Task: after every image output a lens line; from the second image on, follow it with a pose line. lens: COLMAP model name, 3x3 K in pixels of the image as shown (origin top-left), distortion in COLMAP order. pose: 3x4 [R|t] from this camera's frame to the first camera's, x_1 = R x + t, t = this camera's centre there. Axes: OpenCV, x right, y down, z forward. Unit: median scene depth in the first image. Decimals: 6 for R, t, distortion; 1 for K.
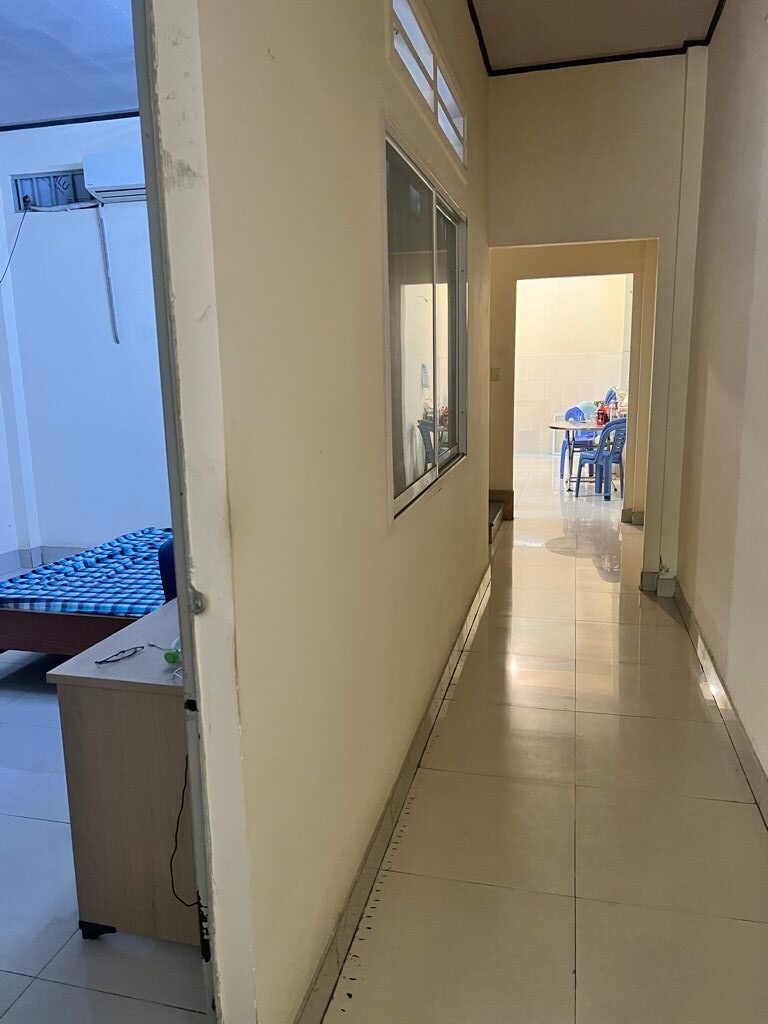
lens RADIAL K [[767.1, 0, 381.9], [0, 767.1, 512.5], [0, 0, 1]] dist [0.053752, -0.027442]
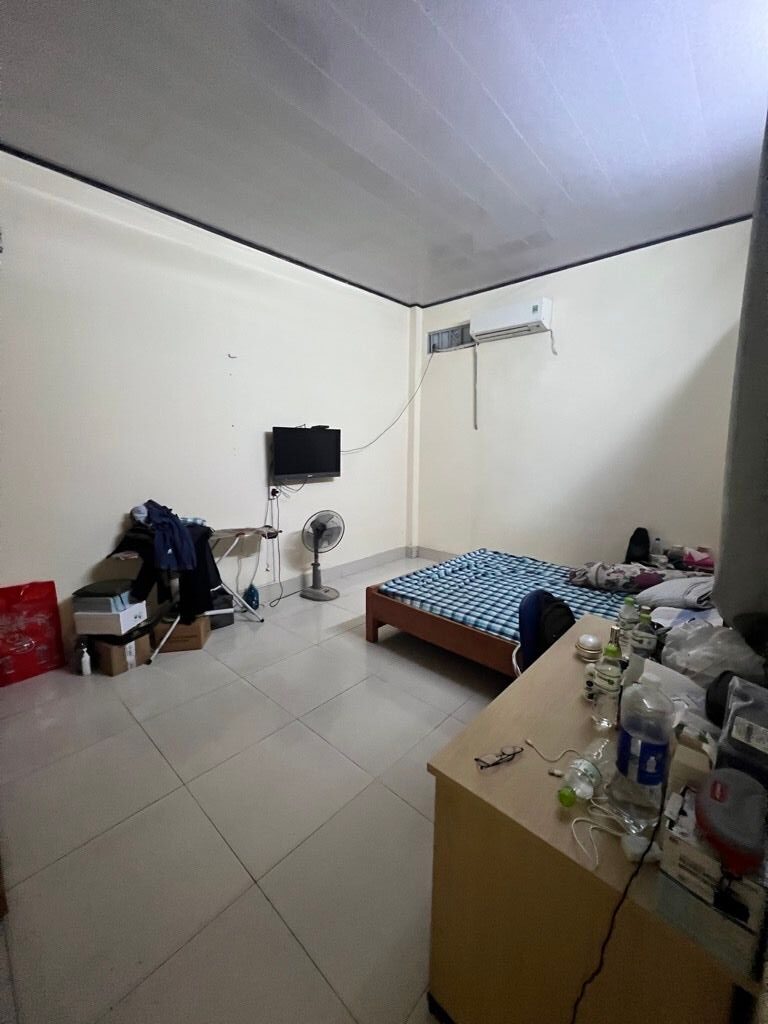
lens RADIAL K [[408.5, 0, 386.9], [0, 408.5, 508.2], [0, 0, 1]] dist [0.002164, 0.001152]
pose [[0.878876, 0.098698, -0.466729, -0.131685], [-0.112862, 0.993608, -0.002409, -0.047815], [0.463507, 0.054793, 0.884397, 0.249297]]
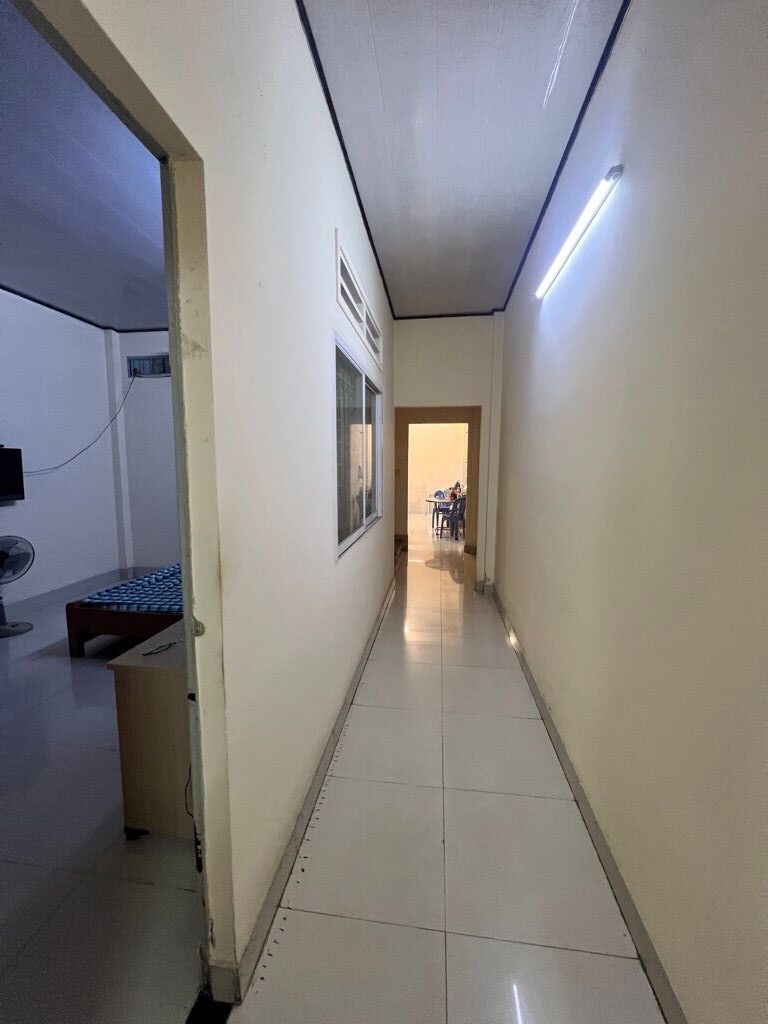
lens RADIAL K [[408.5, 0, 385.1], [0, 408.5, 510.3], [0, 0, 1]] dist [0.002164, 0.001152]
pose [[0.993434, 0.012836, 0.113683, 0.009292], [-0.003721, 0.996785, -0.080037, -0.015954], [-0.114345, 0.079088, 0.990288, 0.053031]]
